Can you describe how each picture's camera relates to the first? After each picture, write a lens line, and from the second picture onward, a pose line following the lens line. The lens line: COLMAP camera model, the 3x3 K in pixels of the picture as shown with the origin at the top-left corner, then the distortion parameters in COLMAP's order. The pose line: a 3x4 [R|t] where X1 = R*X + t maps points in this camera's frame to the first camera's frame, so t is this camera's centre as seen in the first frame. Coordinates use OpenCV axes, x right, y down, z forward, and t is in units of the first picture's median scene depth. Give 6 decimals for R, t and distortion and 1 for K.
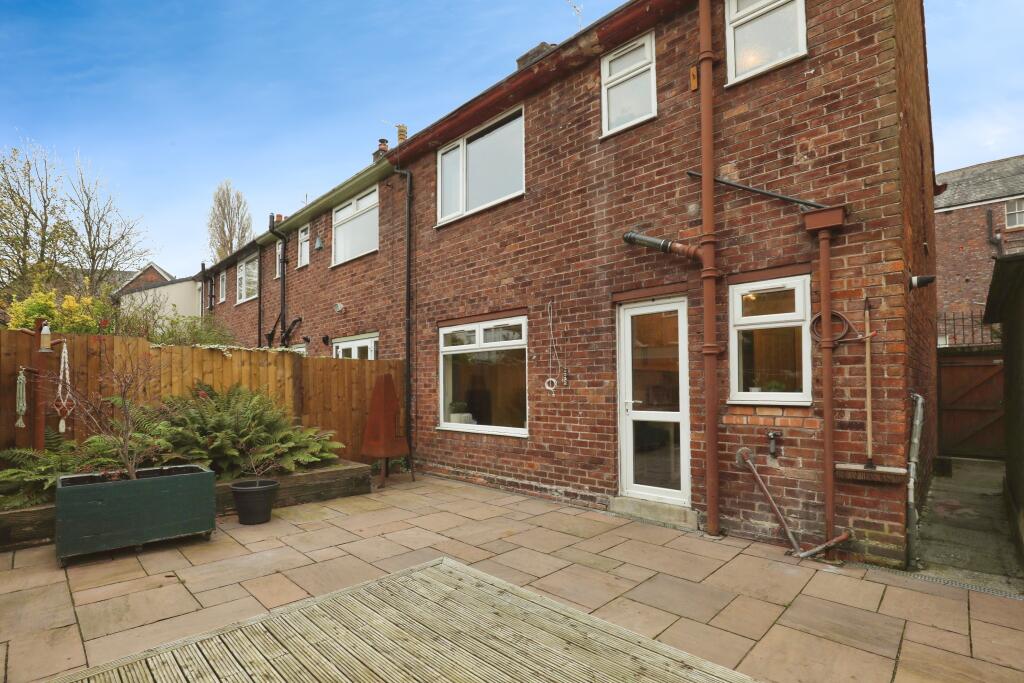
lens RADIAL K [[475.4, 0, 514.6], [0, 475.4, 332.6], [0, 0, 1]] dist [-0.026424, 0.000898]
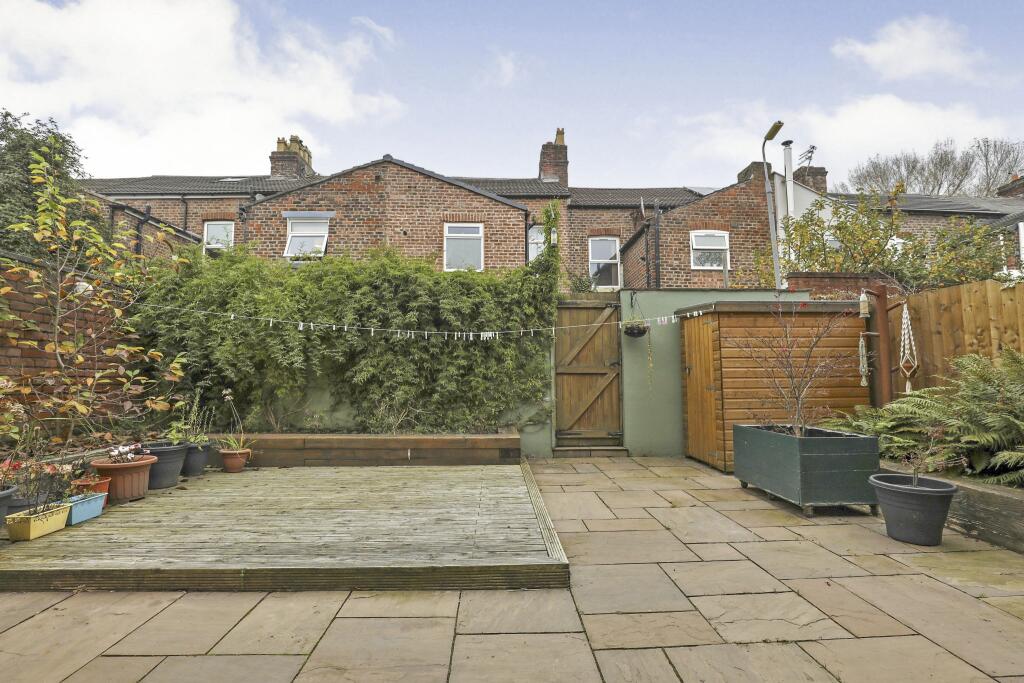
lens RADIAL K [[475.4, 0, 514.6], [0, 475.4, 332.6], [0, 0, 1]] dist [-0.026424, 0.000898]
pose [[-0.692941, -0.067389, -0.717838, 0.334530], [0.080222, 0.982234, -0.169649, 0.202271], [0.716518, -0.175143, -0.675224, 1.179975]]
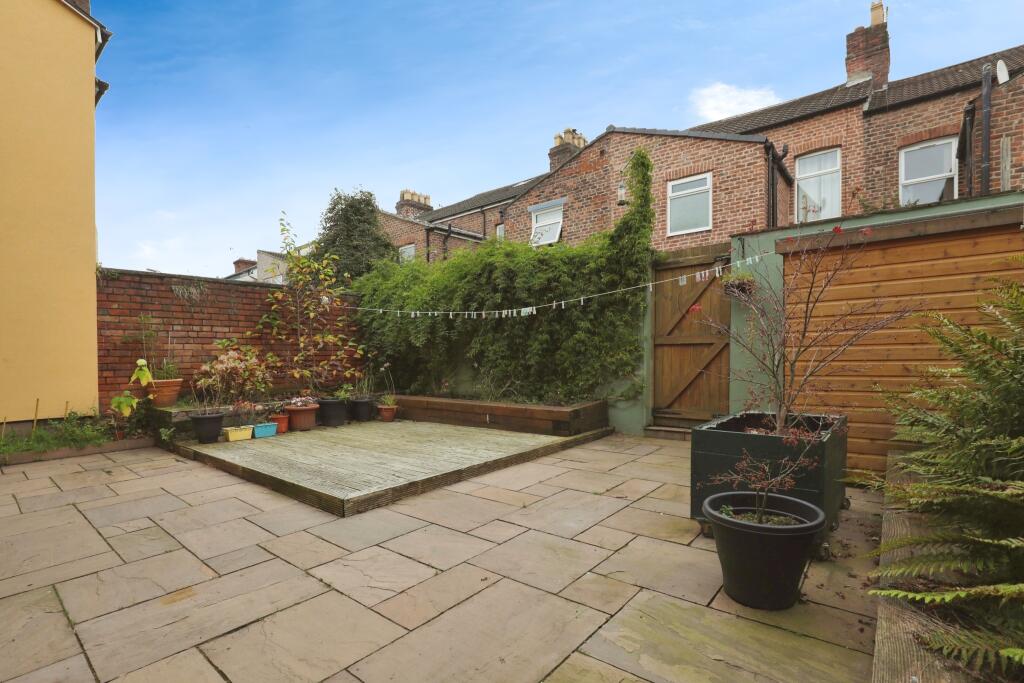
lens RADIAL K [[486.0, 0, 509.4], [0, 486.0, 354.8], [0, 0, 1]] dist [-0.030098, 0.000825]
pose [[-0.997488, 0.017230, -0.068713, -0.328130], [0.024595, 0.993866, -0.107818, 0.248812], [0.066434, -0.109237, -0.991793, 1.557529]]
